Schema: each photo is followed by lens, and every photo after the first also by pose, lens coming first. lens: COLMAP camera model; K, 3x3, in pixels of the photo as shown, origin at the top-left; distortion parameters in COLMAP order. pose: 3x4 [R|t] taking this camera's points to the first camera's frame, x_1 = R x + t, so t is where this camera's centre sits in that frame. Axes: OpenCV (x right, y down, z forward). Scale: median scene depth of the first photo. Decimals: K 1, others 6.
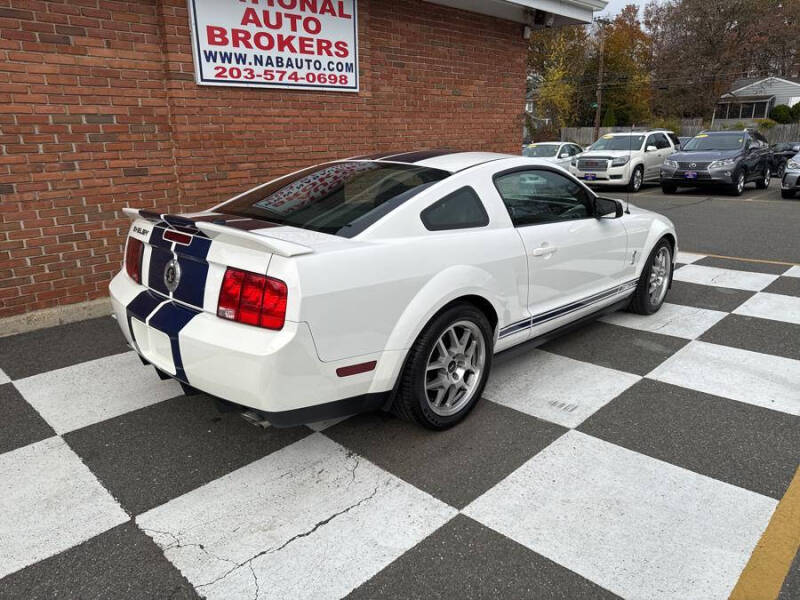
lens RADIAL K [[568.9, 0, 398.6], [0, 568.9, 293.3], [0, 0, 1]] dist [0.014865, -0.015509]
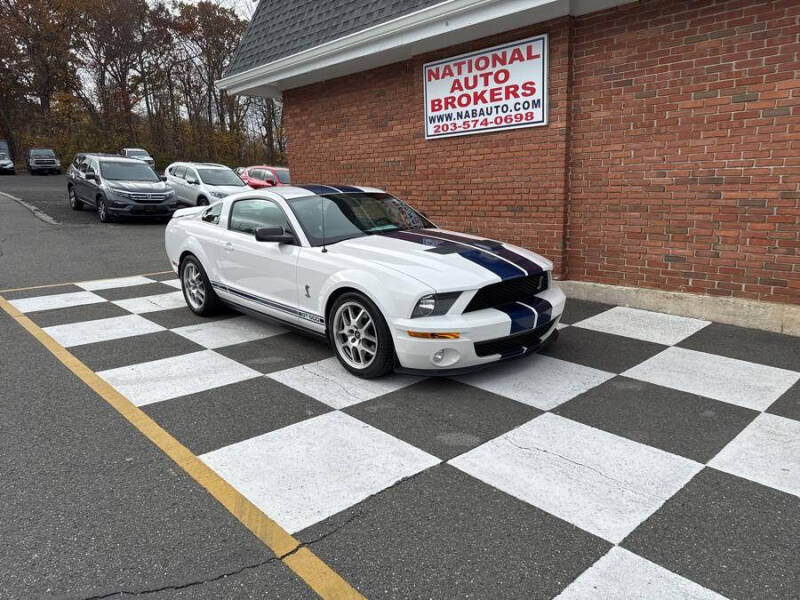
lens RADIAL K [[562.9, 0, 400.0], [0, 562.9, 300.0], [0, 0, 1]] dist [0.029170, -0.032926]
pose [[-0.051313, 0.223582, -0.973334, 1.138867], [-0.238674, 0.943630, 0.229341, -0.261150], [0.969743, 0.244077, 0.004943, 0.937474]]
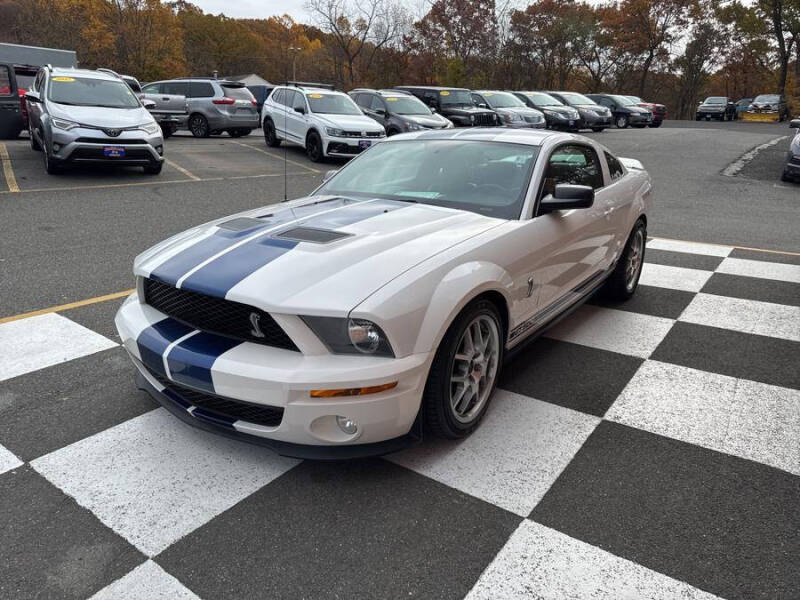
lens RADIAL K [[566.6, 0, 396.8], [0, 566.6, 293.8], [0, 0, 1]] dist [0.055171, -0.067164]
pose [[-0.989155, 0.030199, -0.143736, 0.296297], [-0.050085, 0.850622, 0.523387, -0.389852], [0.138070, 0.524910, -0.839884, 1.481855]]
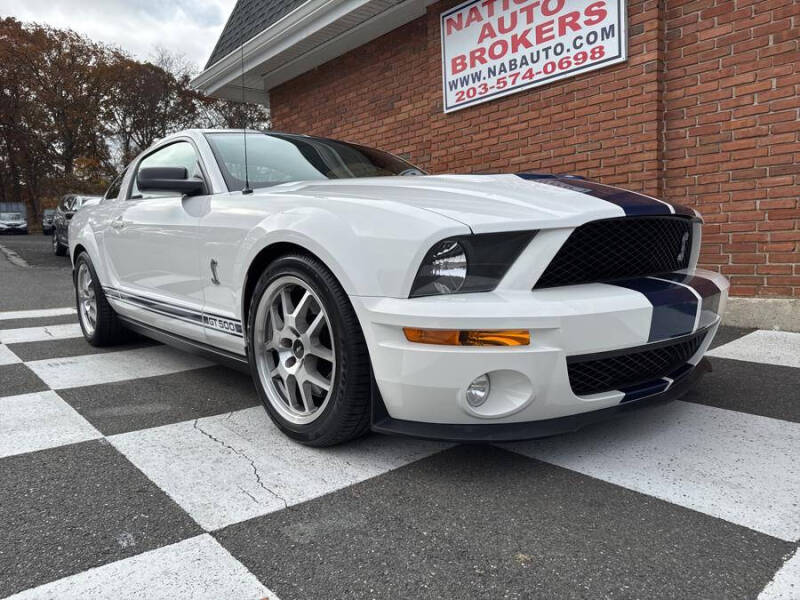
lens RADIAL K [[569.9, 0, 400.0], [0, 569.9, 300.0], [0, 0, 1]] dist [-0.005147, 0.004560]
pose [[-0.084986, 0.107634, -0.990552, 0.749715], [-0.233099, 0.964413, 0.124792, -0.115368], [0.968732, 0.241503, -0.056872, 0.971374]]
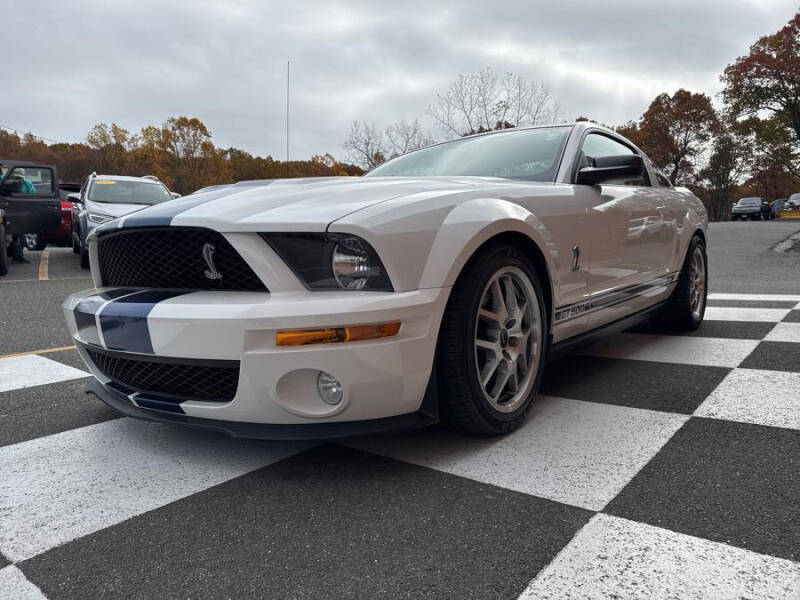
lens RADIAL K [[568.9, 0, 398.6], [0, 568.9, 293.3], [0, 0, 1]] dist [0.014865, -0.015509]
pose [[-0.995677, 0.039798, -0.083926, 0.262740], [0.009439, 0.942232, 0.334828, -0.235851], [0.092403, 0.332589, -0.938534, 1.442058]]
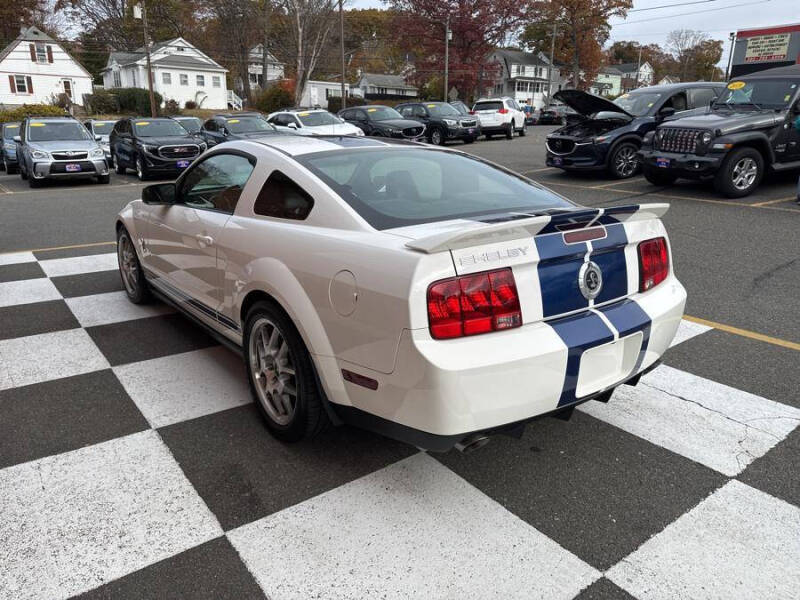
lens RADIAL K [[568.9, 0, 398.6], [0, 568.9, 293.3], [0, 0, 1]] dist [0.014865, -0.015509]
pose [[0.150629, -0.260265, 0.953715, -0.623175], [0.249210, 0.943563, 0.218134, -0.132820], [-0.956663, 0.204818, 0.206989, 0.547749]]
